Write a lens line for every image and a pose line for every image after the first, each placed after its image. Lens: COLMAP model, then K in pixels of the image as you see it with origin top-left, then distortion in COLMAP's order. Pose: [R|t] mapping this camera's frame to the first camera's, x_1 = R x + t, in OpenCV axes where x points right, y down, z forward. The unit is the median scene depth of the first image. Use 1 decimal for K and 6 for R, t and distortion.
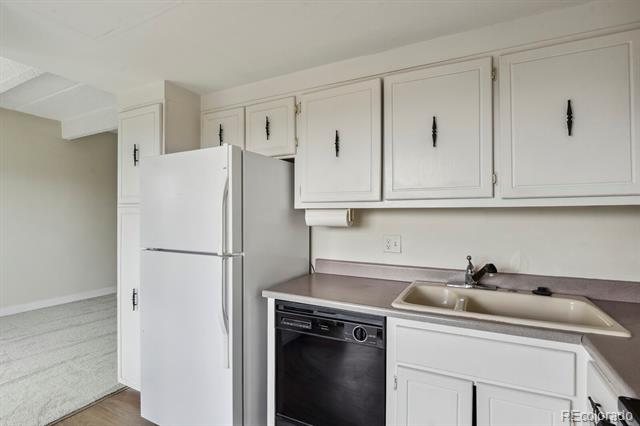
lens RADIAL K [[313.8, 0, 316.7], [0, 313.8, 211.6], [0, 0, 1]] dist [-0.013532, -0.002497]
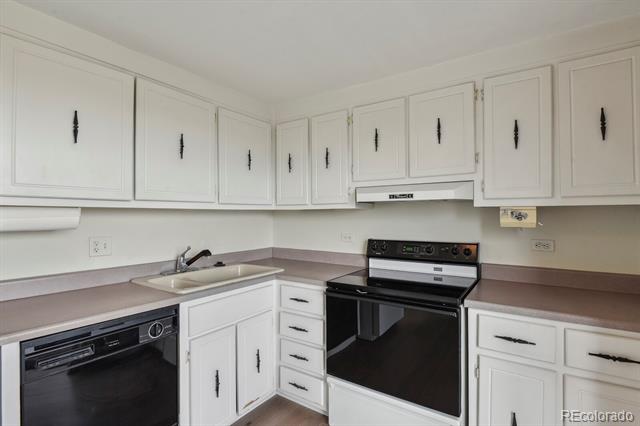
lens RADIAL K [[313.8, 0, 318.7], [0, 313.8, 209.7], [0, 0, 1]] dist [-0.013532, -0.002497]
pose [[0.122838, 0.018794, 0.992249, -0.742626], [-0.003428, 0.999823, -0.018513, 0.012417], [-0.992421, -0.001127, 0.122881, 0.314027]]
